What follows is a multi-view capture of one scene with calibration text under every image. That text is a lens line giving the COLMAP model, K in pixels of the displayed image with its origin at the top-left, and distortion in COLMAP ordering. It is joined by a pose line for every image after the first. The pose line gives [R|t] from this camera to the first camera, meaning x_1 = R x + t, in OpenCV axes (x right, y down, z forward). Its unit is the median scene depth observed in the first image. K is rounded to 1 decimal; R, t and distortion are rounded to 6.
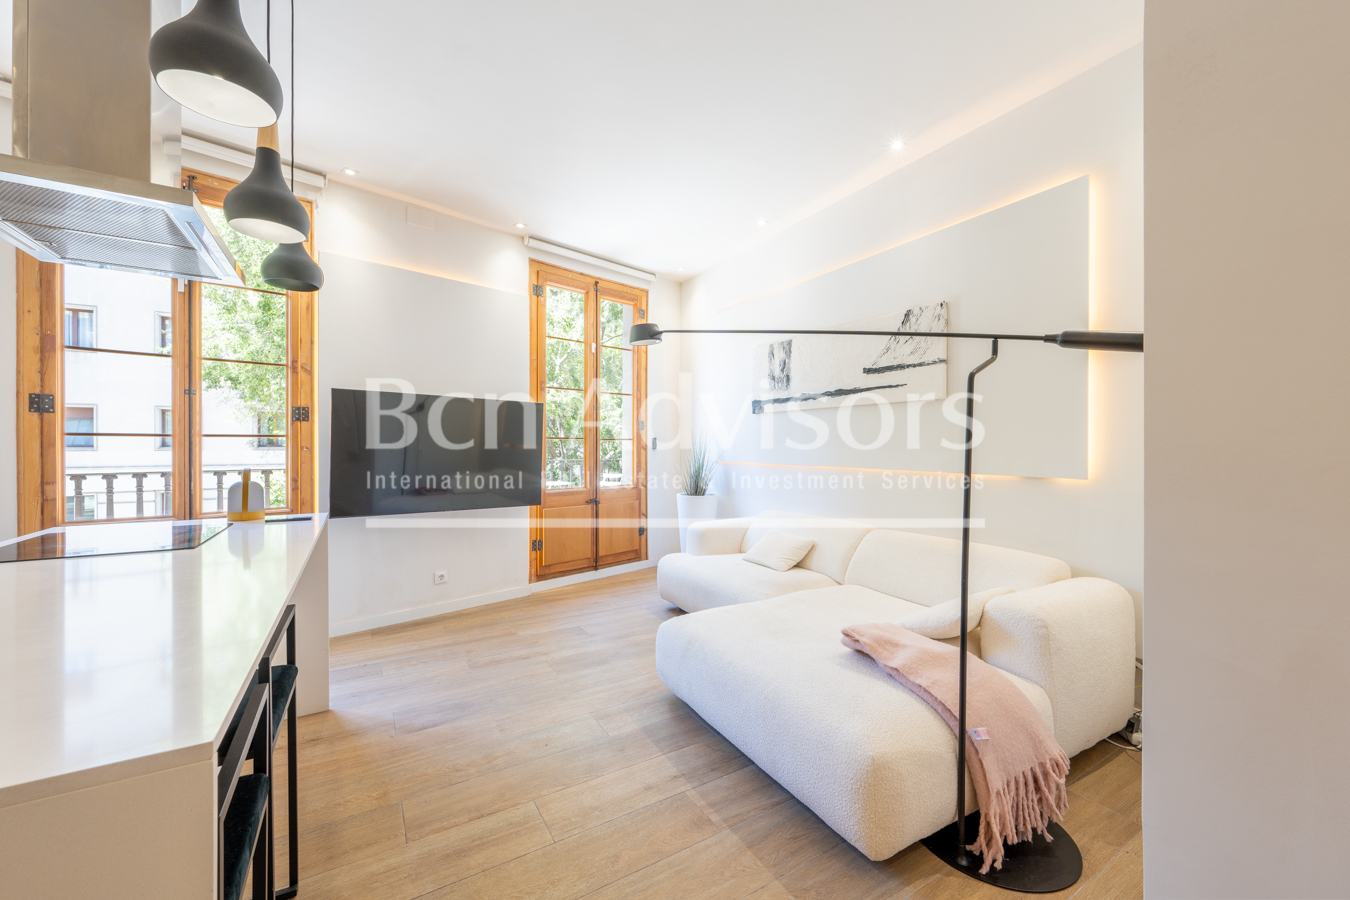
lens RADIAL K [[533.5, 0, 672.4], [0, 533.5, 444.7], [0, 0, 1]] dist [-0.000948, 0.000320]
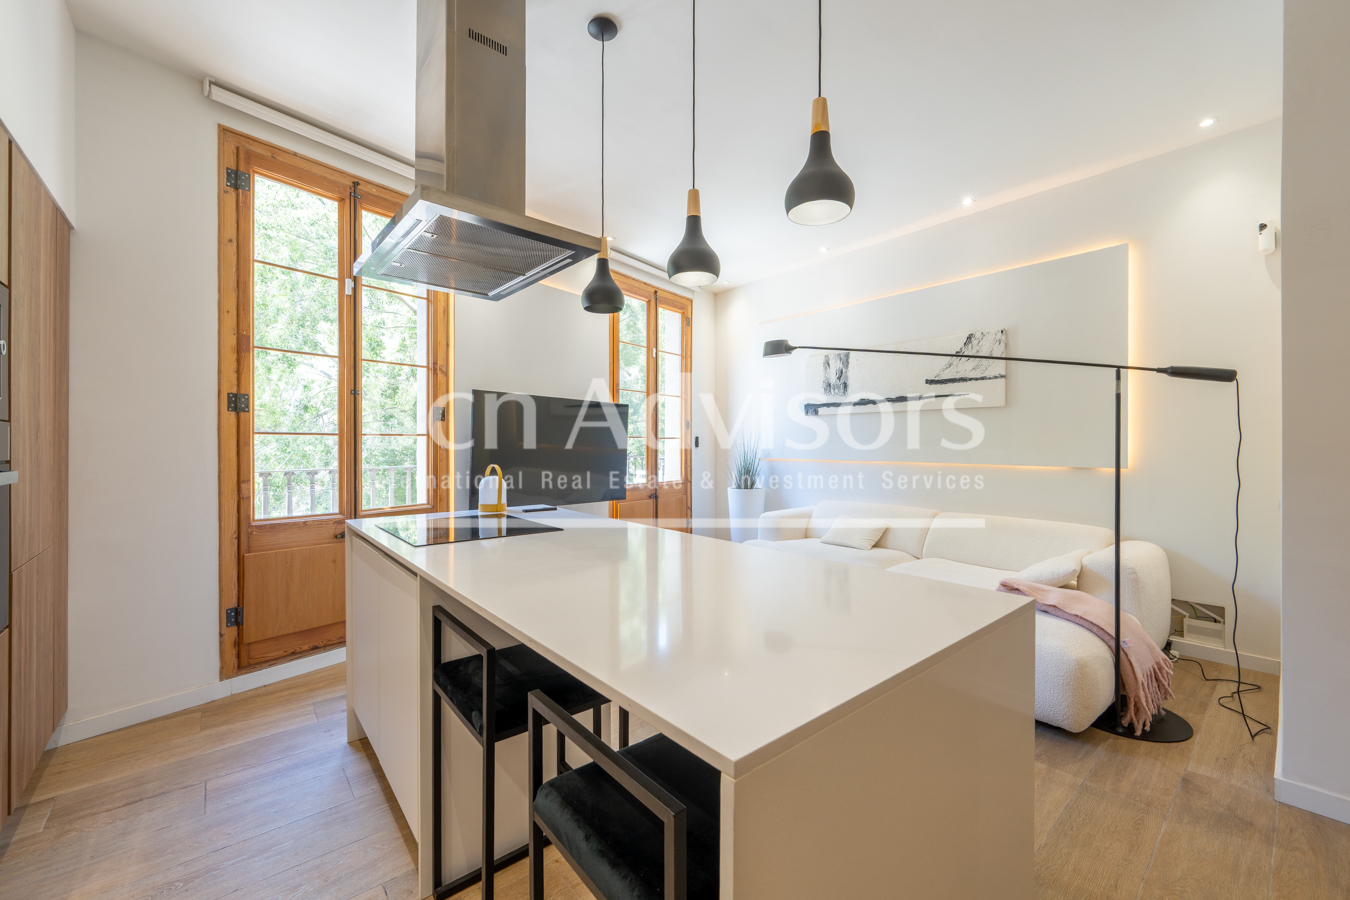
lens RADIAL K [[533.5, 0, 672.1], [0, 533.5, 448.3], [0, 0, 1]] dist [-0.000948, 0.000320]
pose [[0.986725, -0.002261, 0.162384, -0.431362], [0.000314, 0.999928, 0.012016, -0.002459], [-0.162400, -0.011805, 0.986654, -0.109006]]
